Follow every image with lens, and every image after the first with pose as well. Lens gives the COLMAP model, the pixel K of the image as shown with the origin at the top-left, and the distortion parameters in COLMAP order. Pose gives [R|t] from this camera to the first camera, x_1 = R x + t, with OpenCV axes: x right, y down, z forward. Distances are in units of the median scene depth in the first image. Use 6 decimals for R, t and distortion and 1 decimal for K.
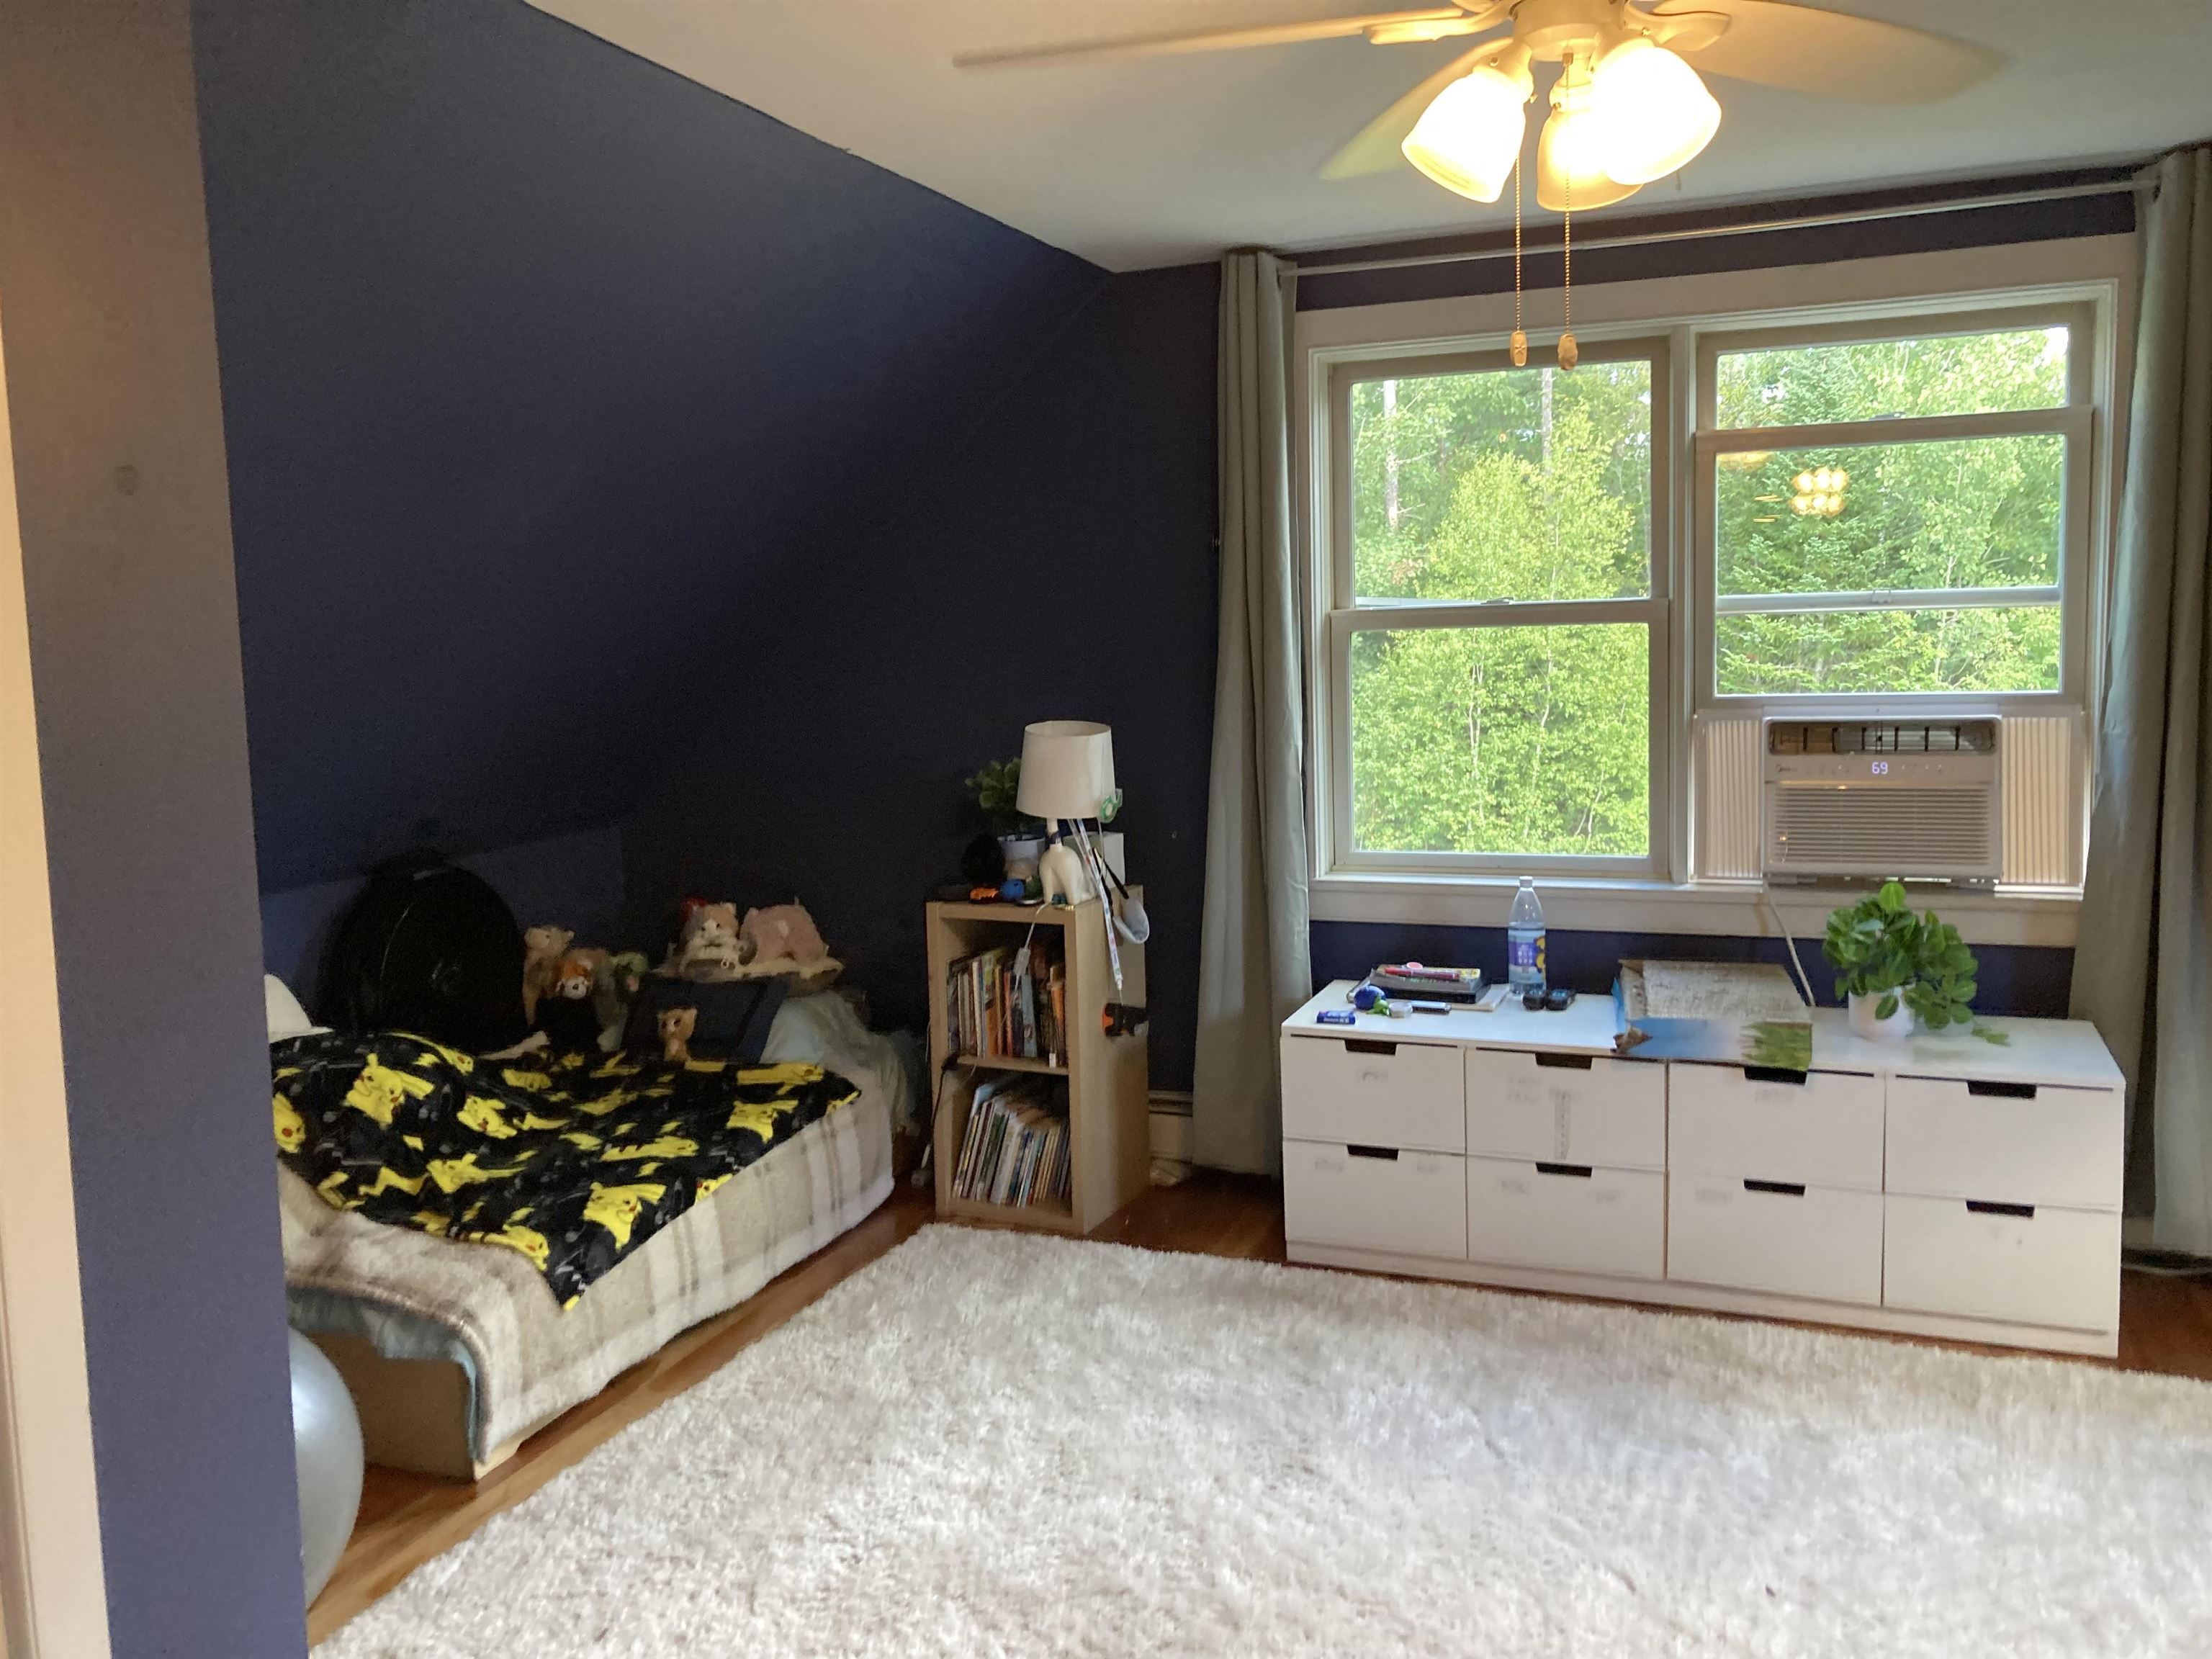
lens RADIAL K [[1801.5, 0, 1106.0], [0, 1801.5, 829.5], [0, 0, 1]] dist [0.009490, 0.007694]
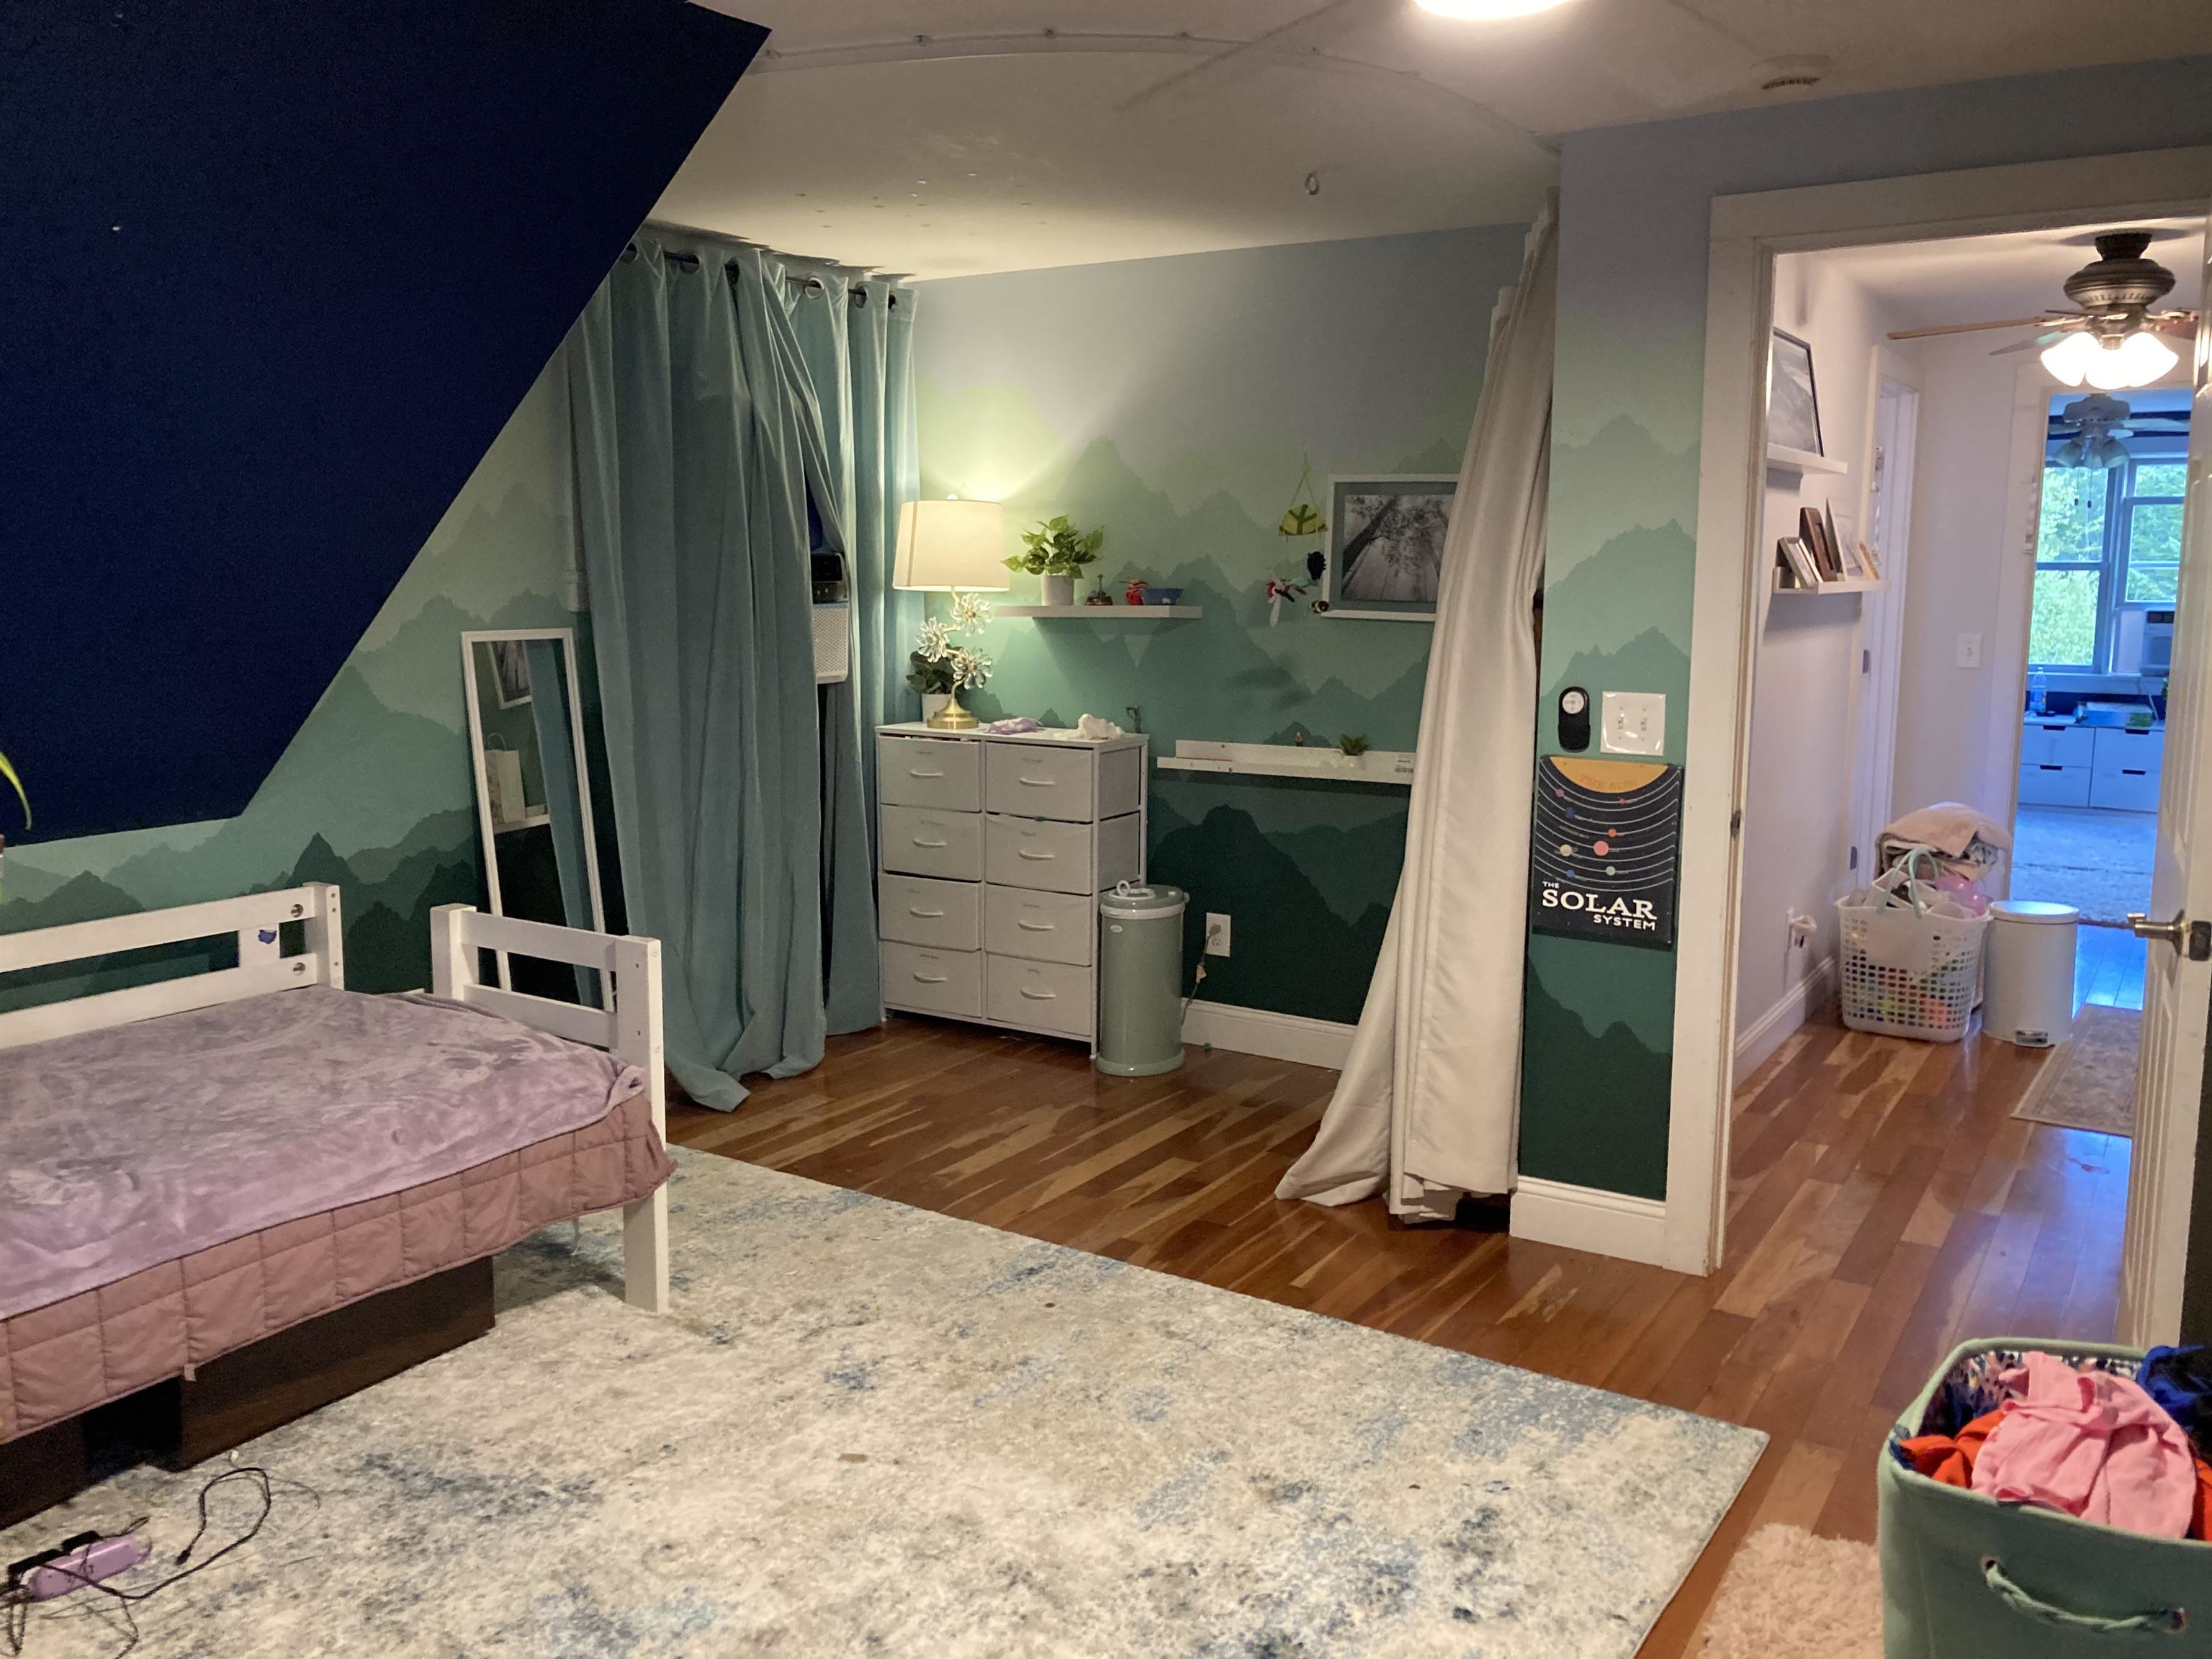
lens RADIAL K [[1801.5, 0, 1106.0], [0, 1801.5, 829.5], [0, 0, 1]] dist [0.009490, 0.007694]
pose [[0.979669, 0.060801, -0.191187, -0.561676], [-0.054745, 0.997822, 0.036805, 0.231735], [0.193008, -0.025590, 0.980863, -1.781603]]
